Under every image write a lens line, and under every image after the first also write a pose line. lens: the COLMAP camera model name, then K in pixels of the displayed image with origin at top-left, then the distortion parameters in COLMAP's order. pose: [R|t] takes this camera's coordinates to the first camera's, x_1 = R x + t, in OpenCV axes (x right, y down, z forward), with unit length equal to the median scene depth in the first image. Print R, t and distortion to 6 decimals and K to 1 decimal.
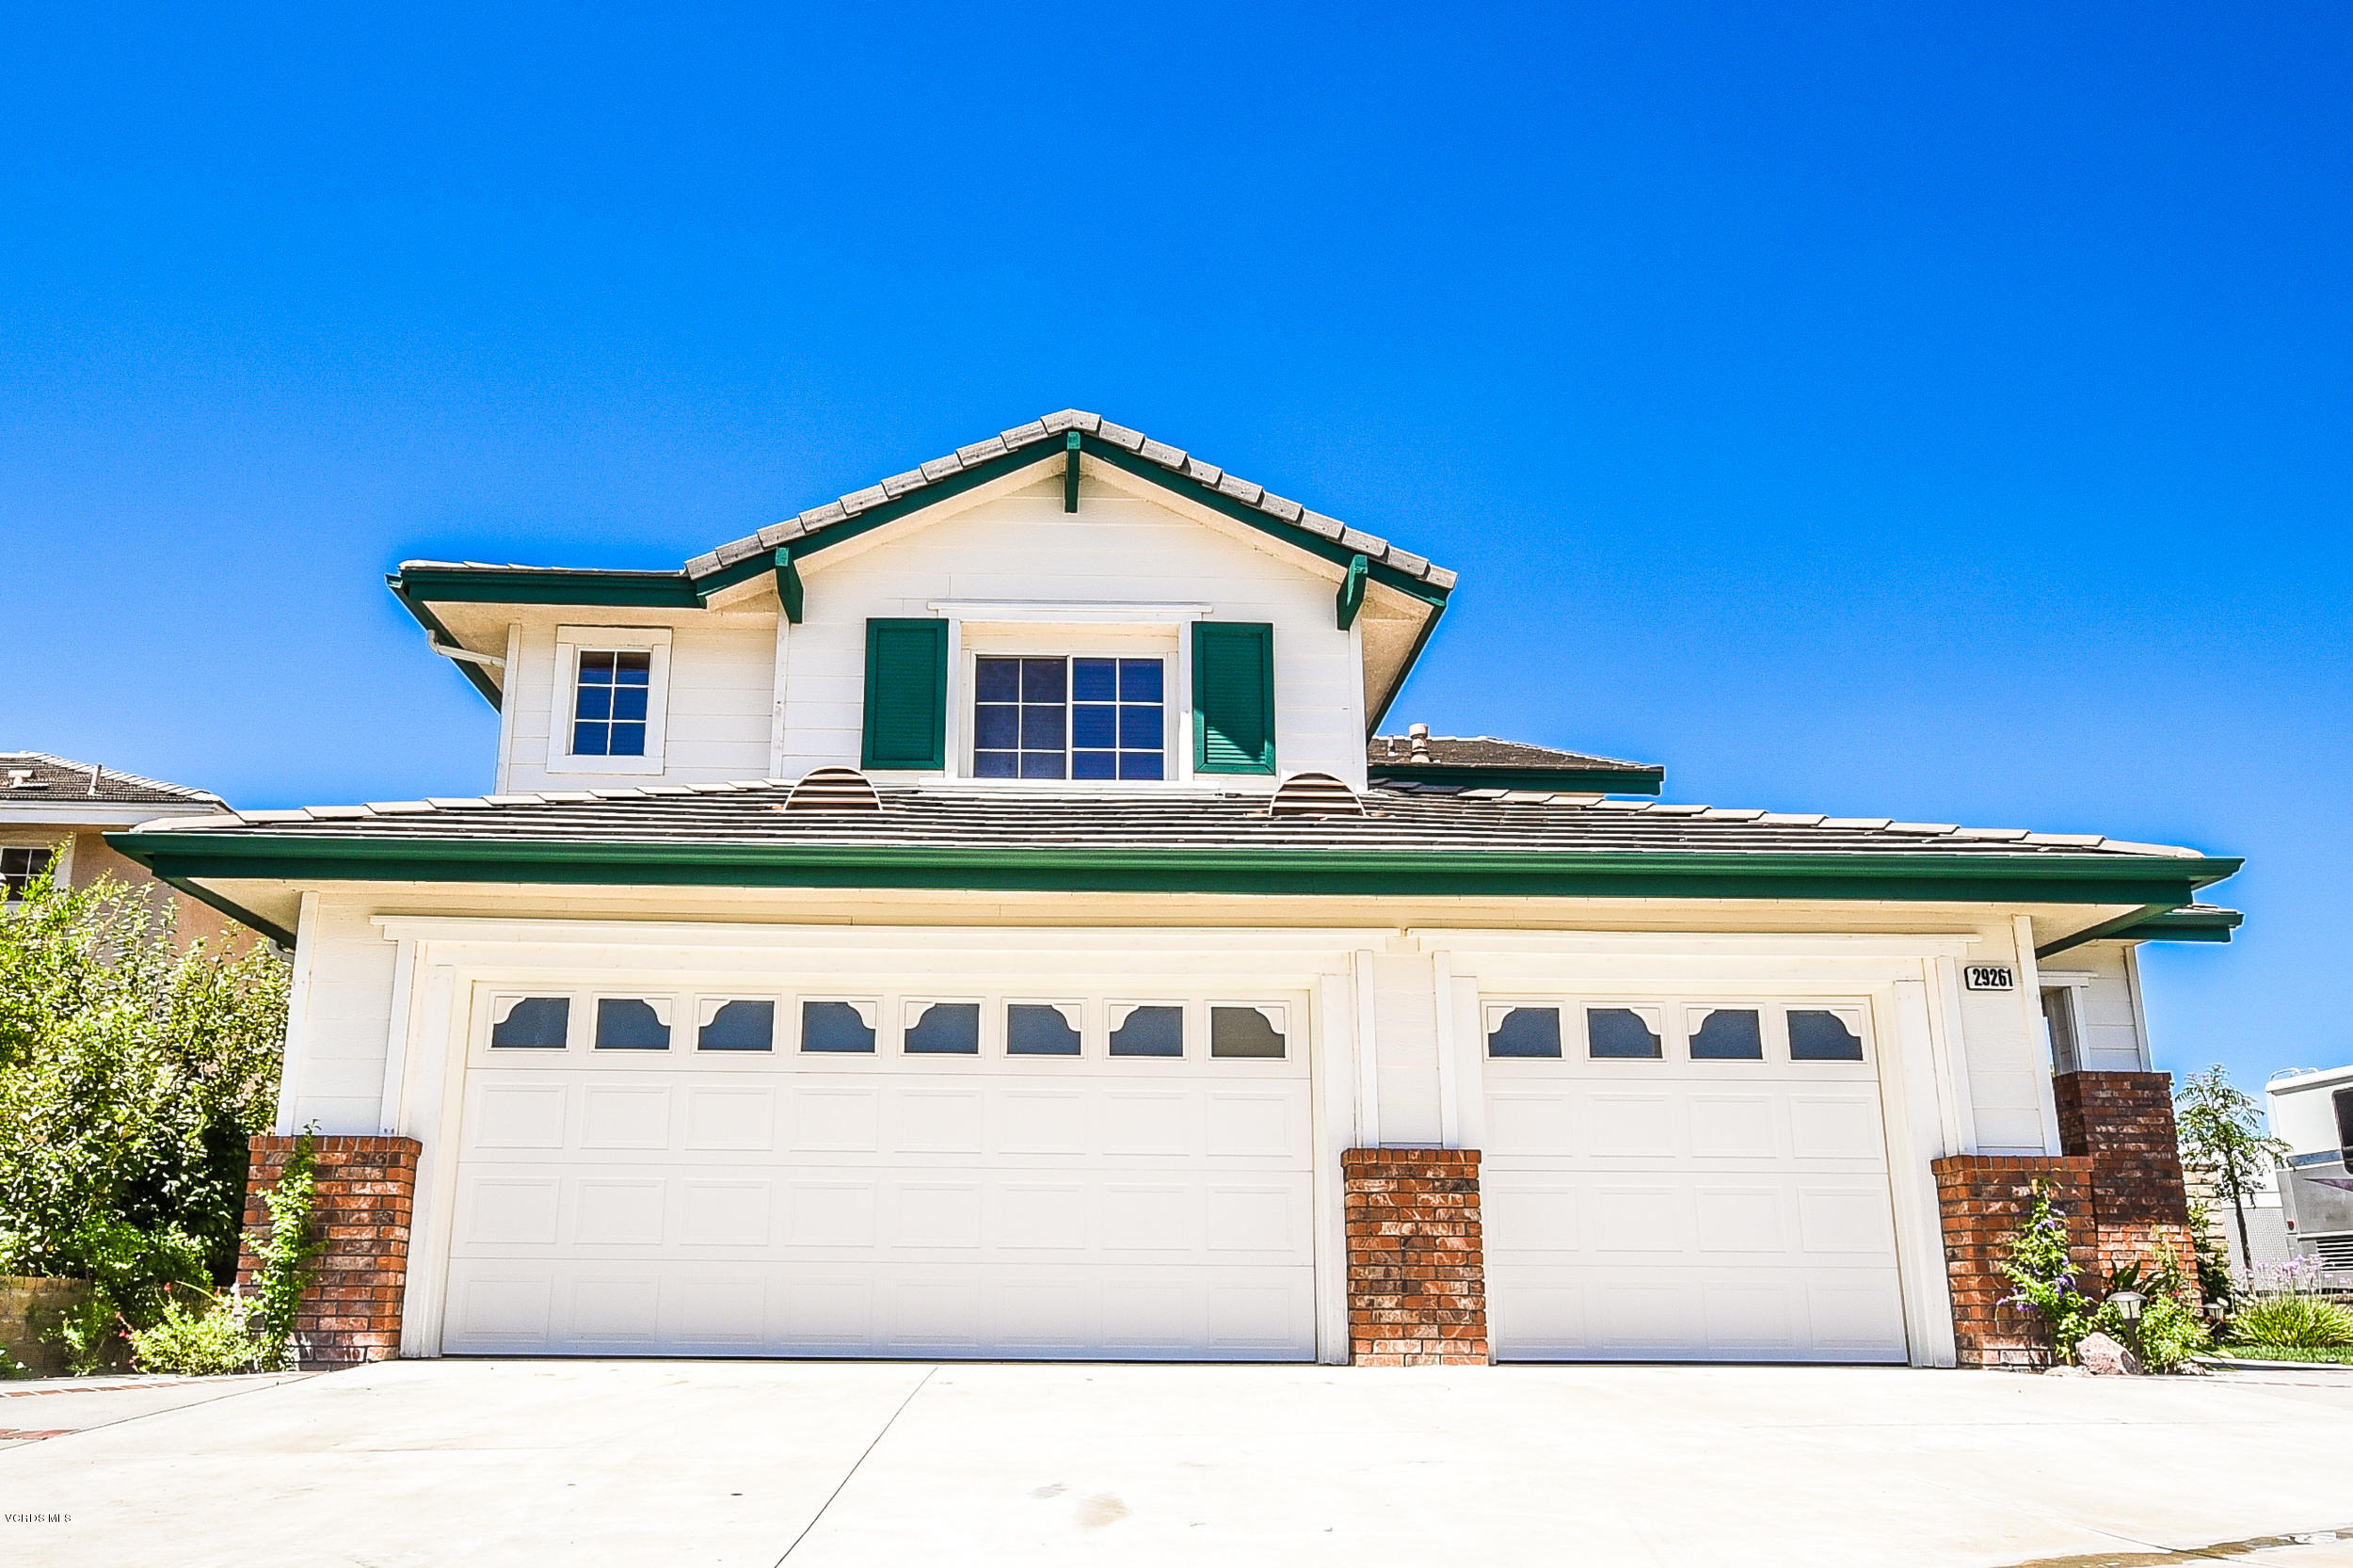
lens RADIAL K [[1549.4, 0, 1107.6], [0, 1549.4, 991.2], [0, 0, 1]] dist [0.002427, 0.002904]
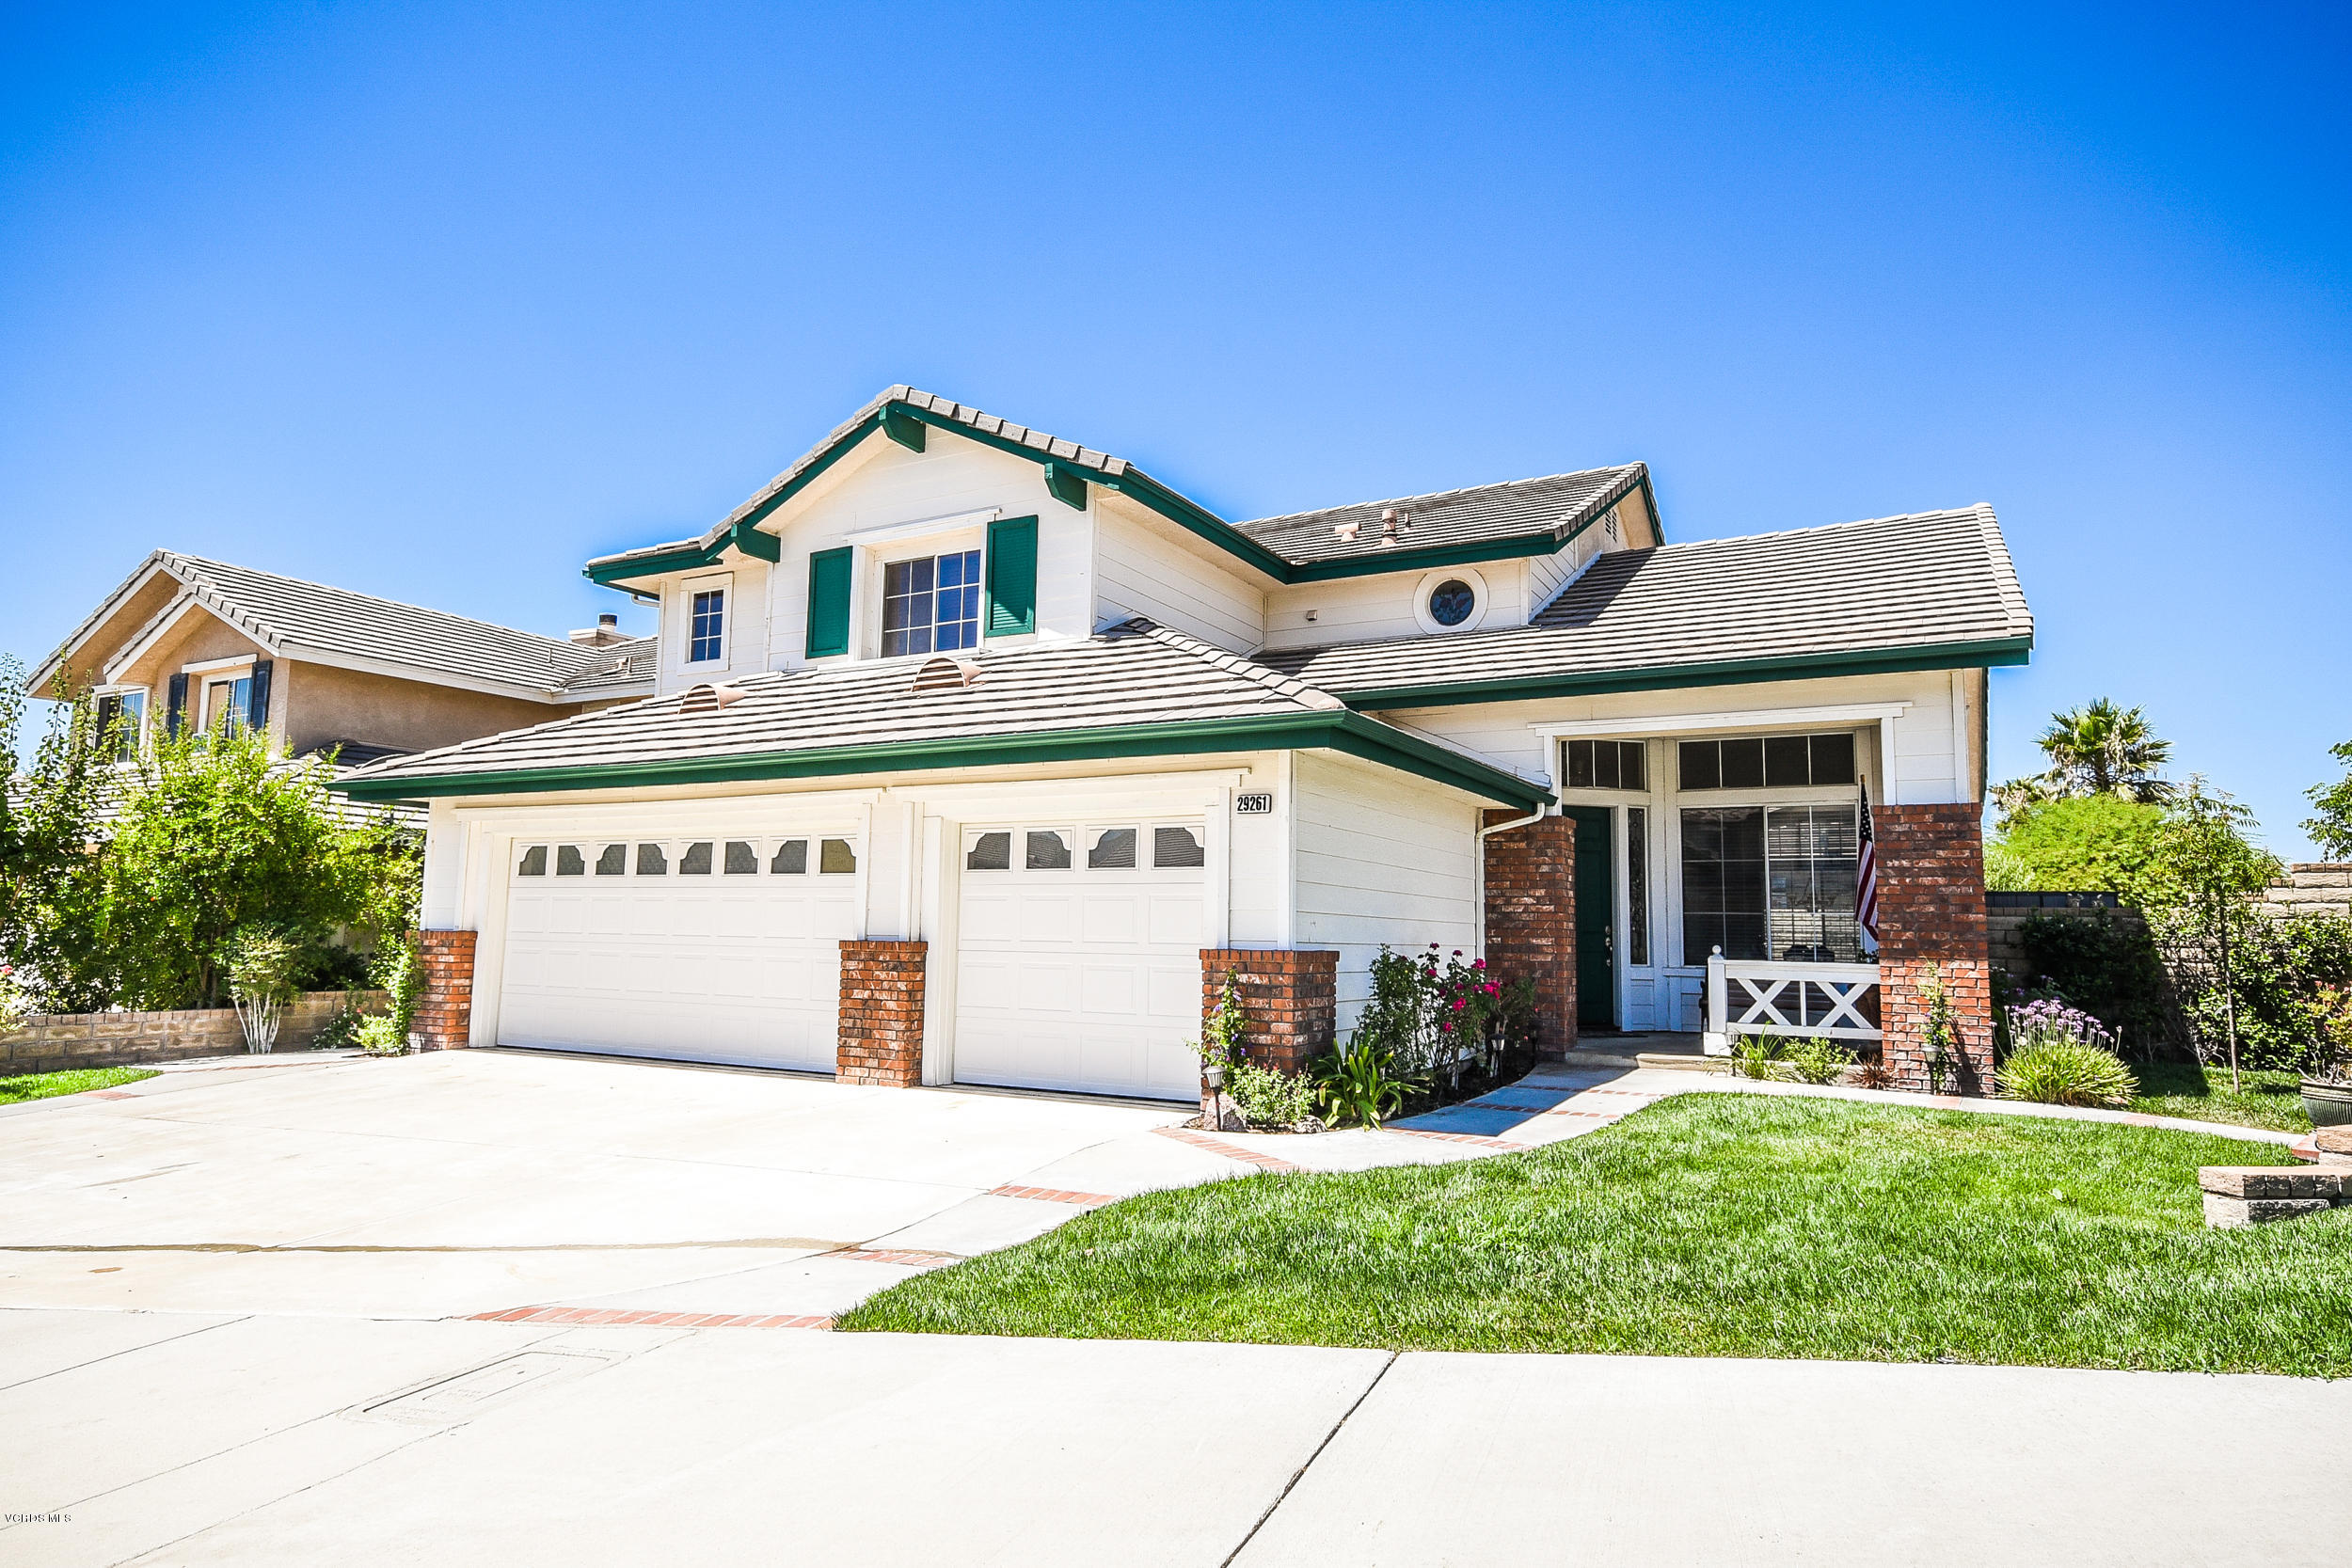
lens RADIAL K [[1362.9, 0, 1176.4], [0, 1362.9, 799.5], [0, 0, 1]] dist [0.023346, 0.000475]
pose [[0.860697, -0.042702, -0.507323, 0.809902], [0.098705, 0.991566, 0.083995, -0.082877], [0.499458, -0.122370, 0.857652, 0.026576]]
